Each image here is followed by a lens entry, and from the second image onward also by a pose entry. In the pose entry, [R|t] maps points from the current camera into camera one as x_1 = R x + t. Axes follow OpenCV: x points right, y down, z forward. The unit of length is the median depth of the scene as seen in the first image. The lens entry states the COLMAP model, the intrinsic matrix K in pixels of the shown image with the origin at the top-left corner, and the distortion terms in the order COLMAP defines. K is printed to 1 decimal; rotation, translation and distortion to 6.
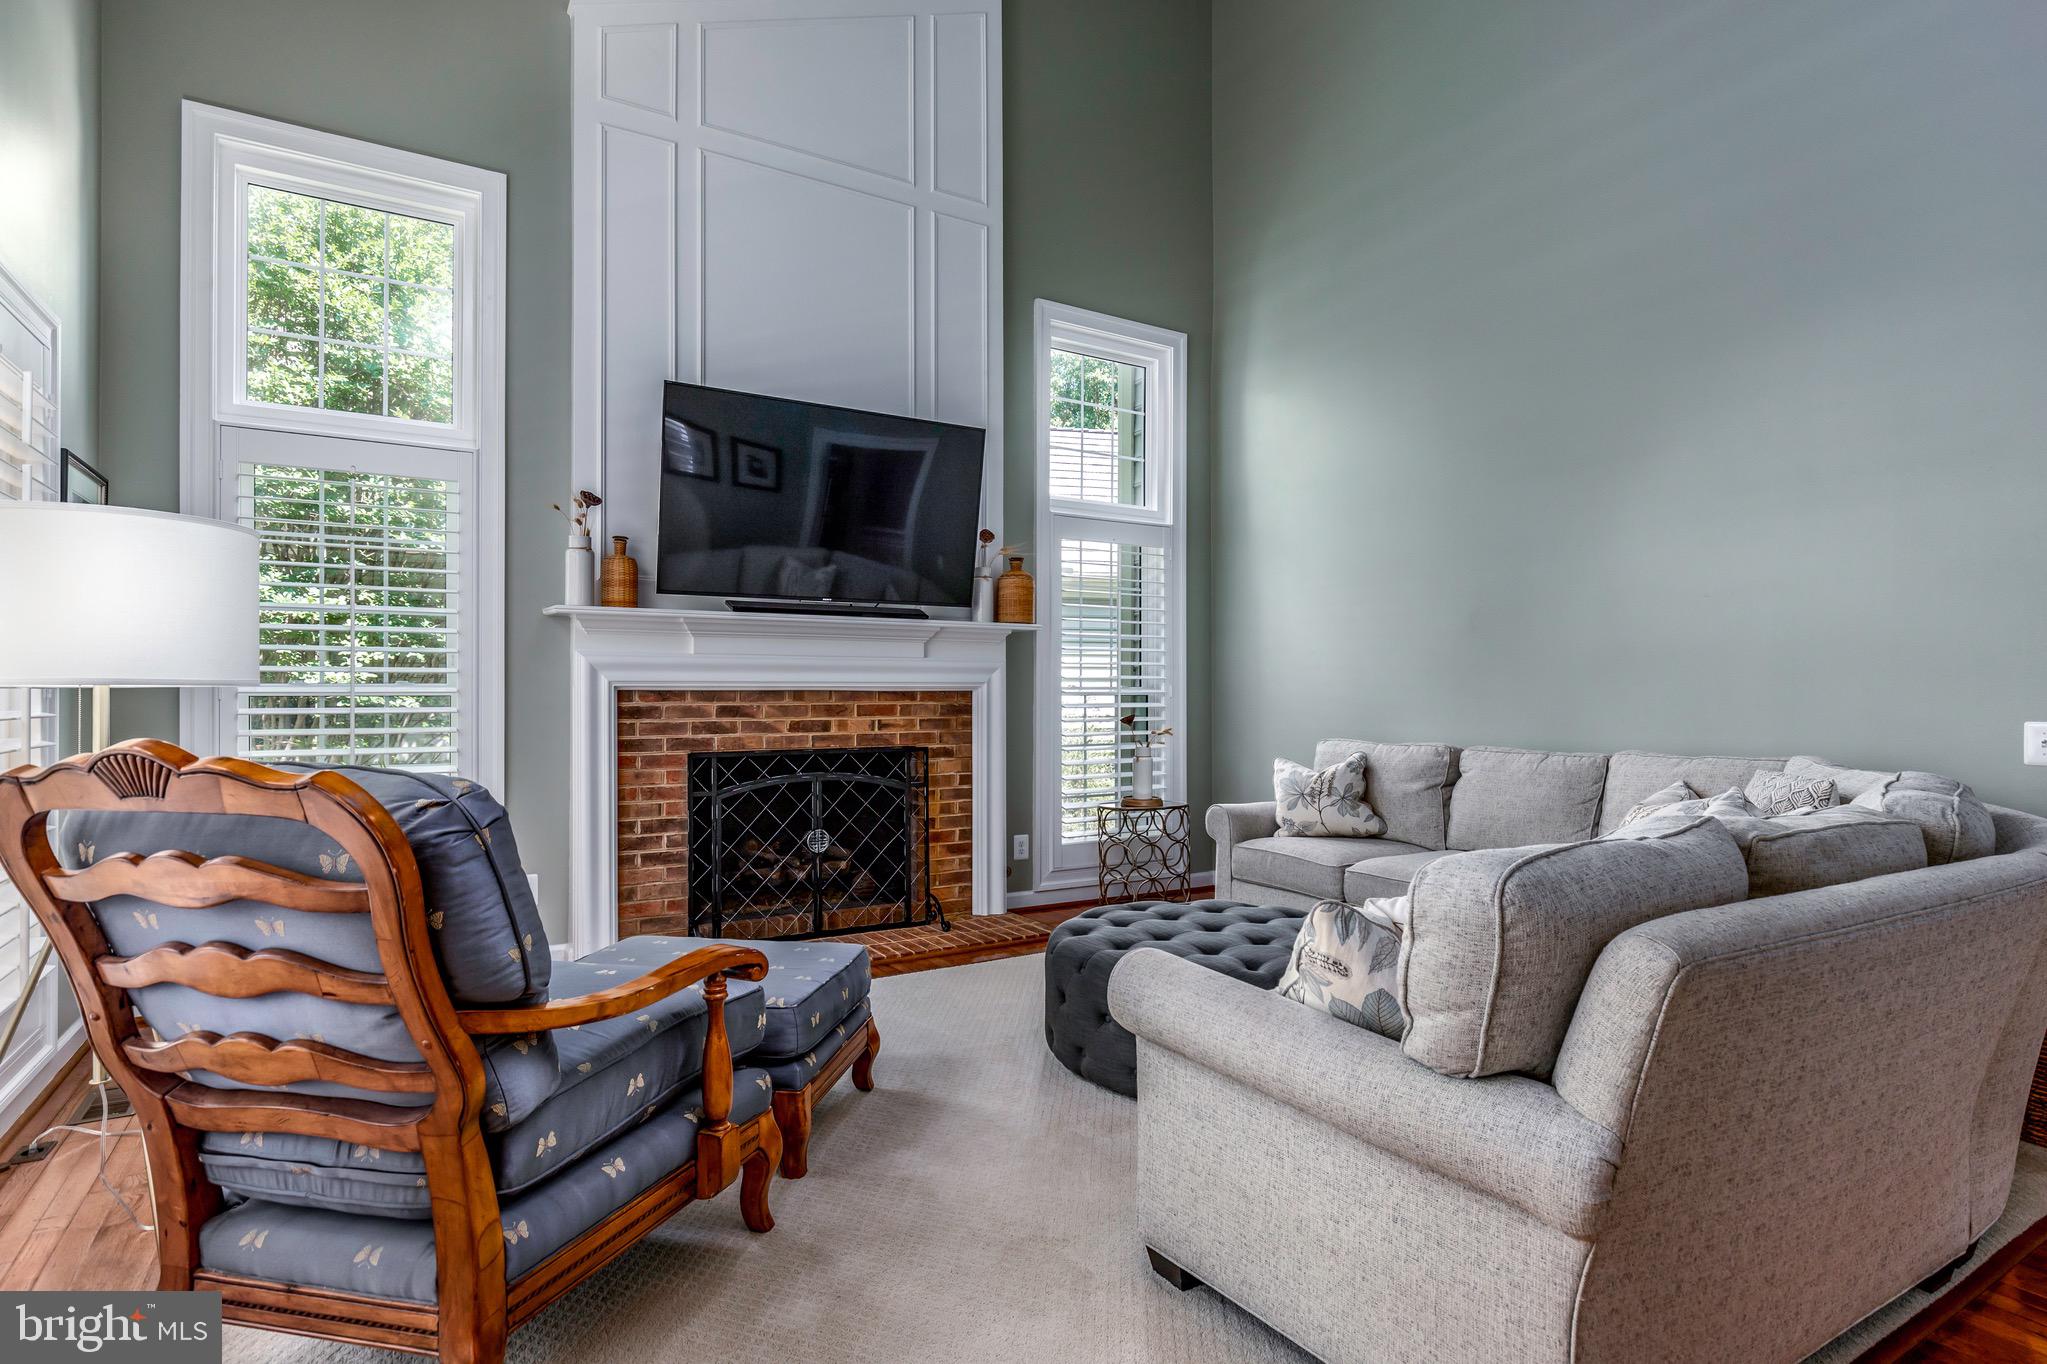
lens RADIAL K [[1065.0, 0, 1058.7], [0, 1065.0, 687.0], [0, 0, 1]] dist [-0.002715, -0.000966]
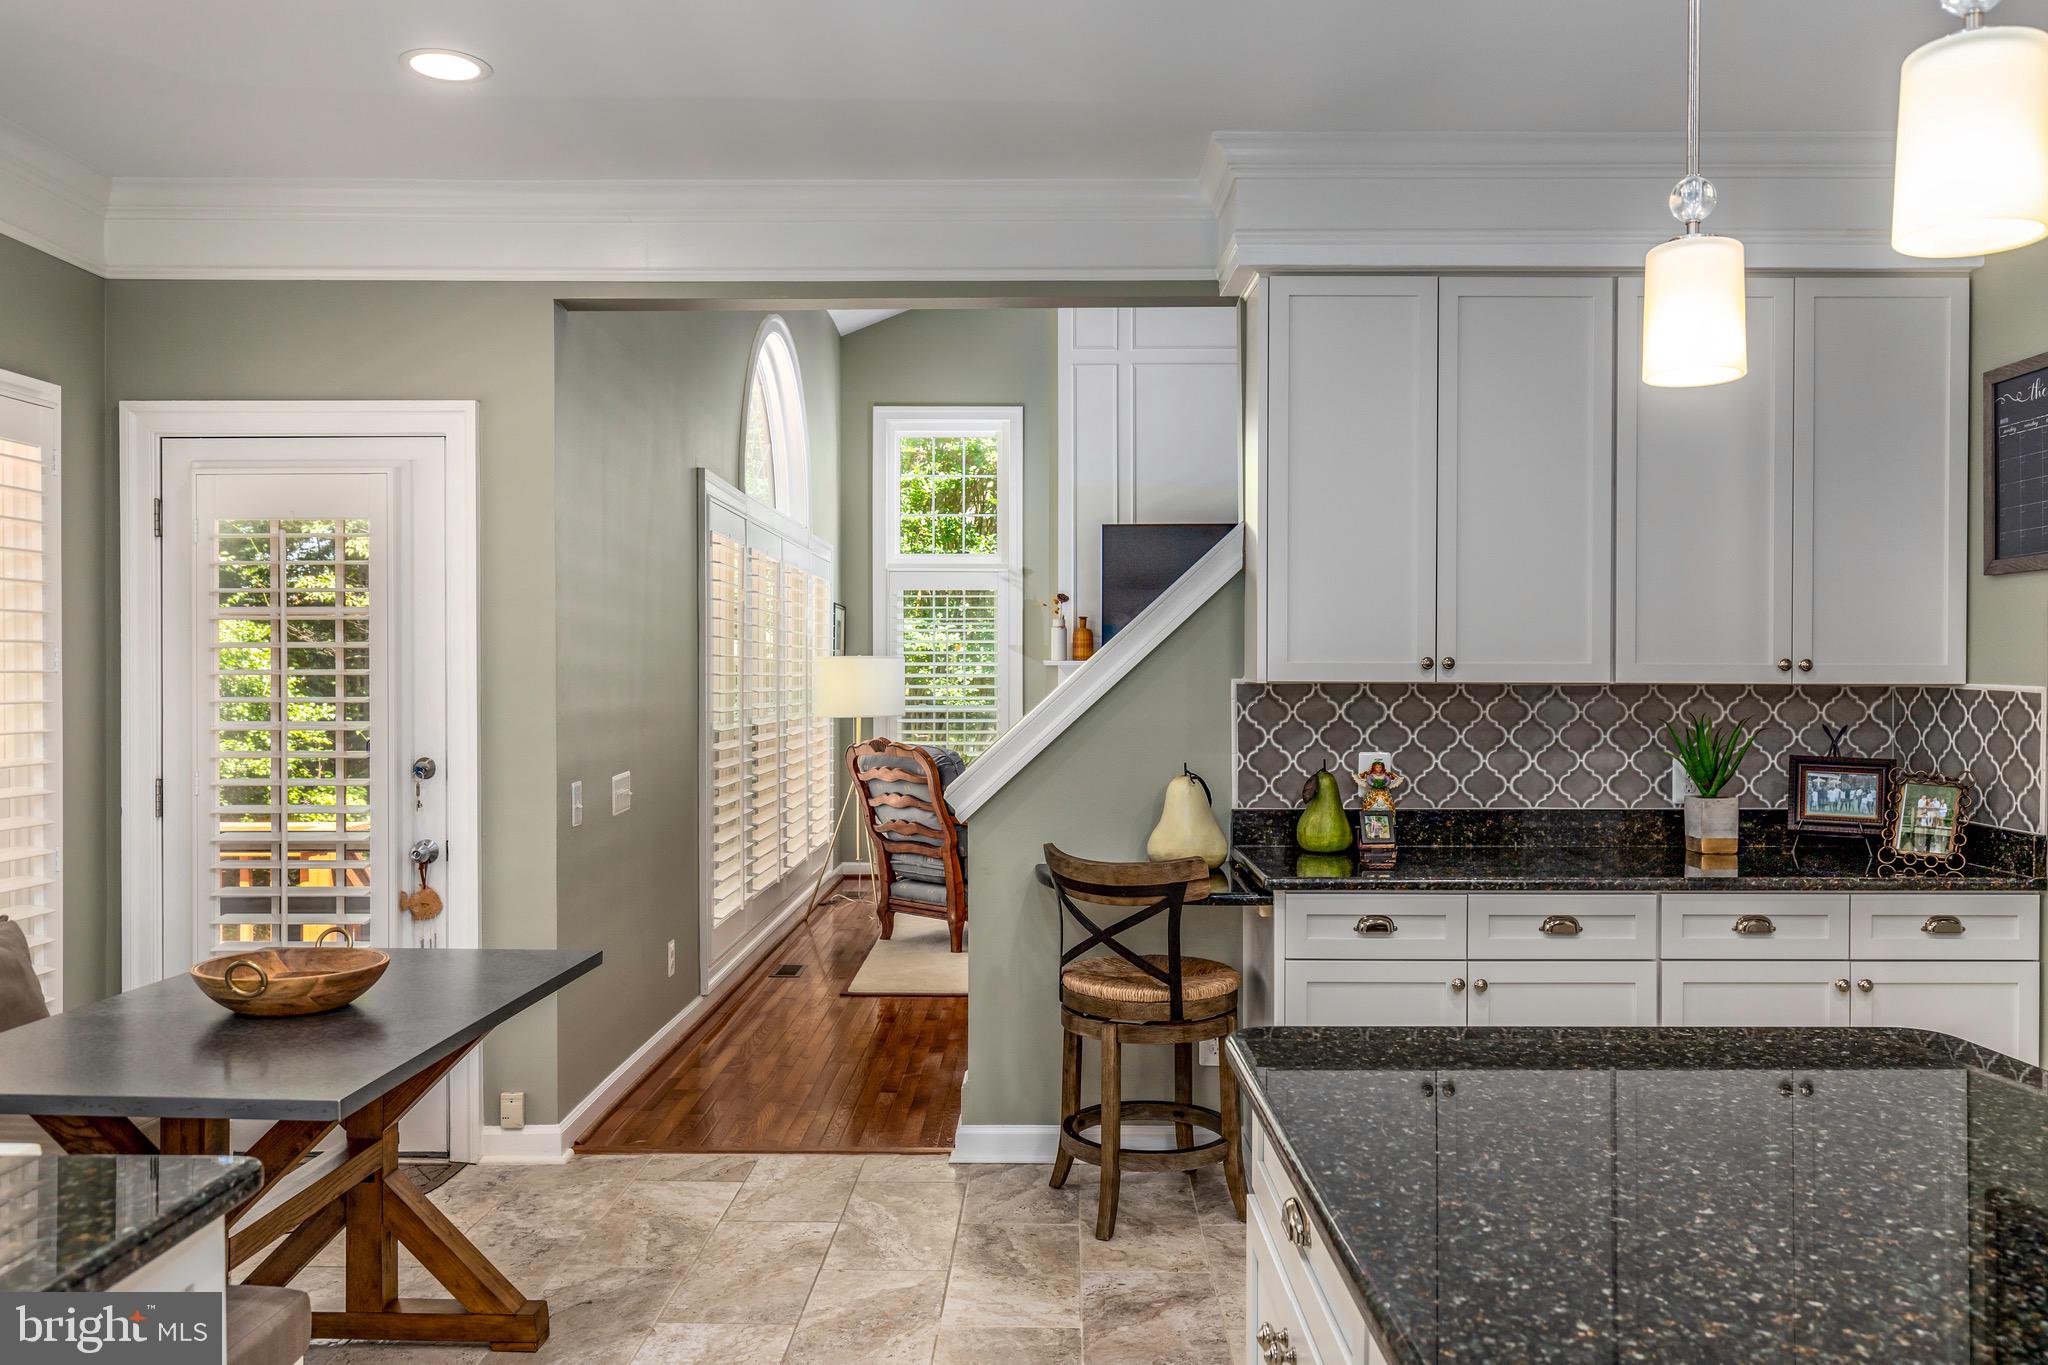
lens RADIAL K [[1490.5, 0, 1024.0], [0, 1490.5, 682.5], [0, 0, 1]] dist [0.000435, 0.000063]
pose [[0.841273, 0.001326, -0.540610, 0.698033], [0.002044, 0.999982, 0.005634, -0.049703], [0.540607, -0.005844, 0.841255, -0.910949]]
